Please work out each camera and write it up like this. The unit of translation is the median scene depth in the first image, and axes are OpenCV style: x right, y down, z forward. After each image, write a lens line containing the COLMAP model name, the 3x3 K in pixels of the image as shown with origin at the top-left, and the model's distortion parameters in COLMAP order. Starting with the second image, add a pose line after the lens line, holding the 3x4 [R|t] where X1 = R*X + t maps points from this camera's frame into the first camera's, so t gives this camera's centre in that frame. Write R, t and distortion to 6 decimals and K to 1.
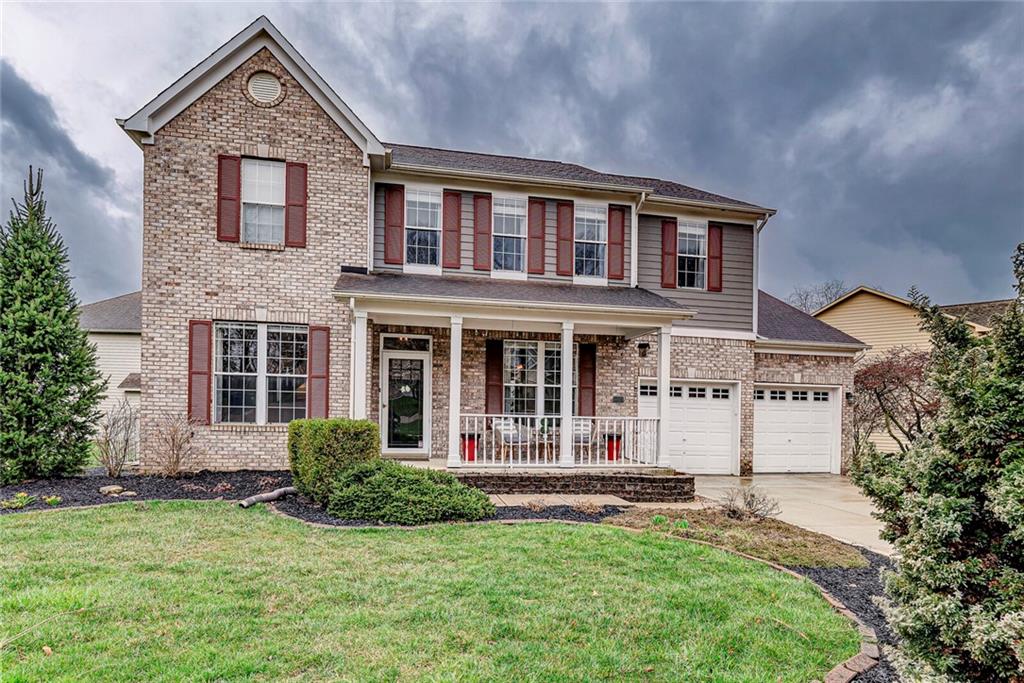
lens RADIAL K [[569.4, 0, 511.9], [0, 569.4, 416.1], [0, 0, 1]] dist [-0.009297, 0.000108]
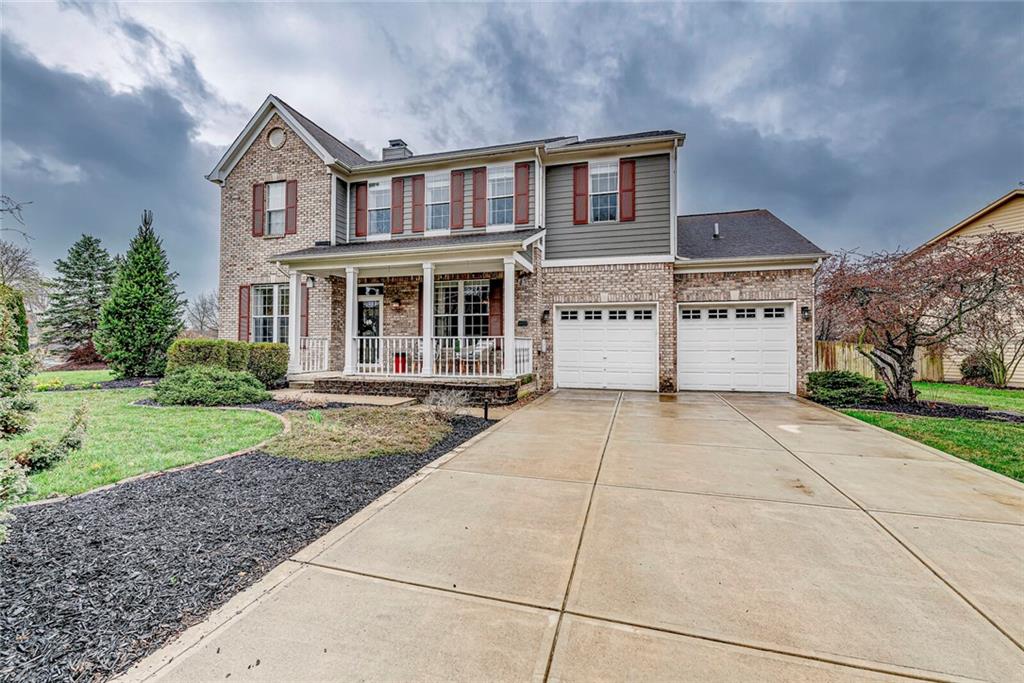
lens RADIAL K [[446.8, 0, 511.8], [0, 446.8, 336.9], [0, 0, 1]] dist [0.000213, -0.000250]
pose [[0.887379, -0.021984, -0.460517, 0.558949], [0.014956, 0.999709, -0.018906, 0.015286], [0.460799, 0.009889, 0.887450, 0.142545]]
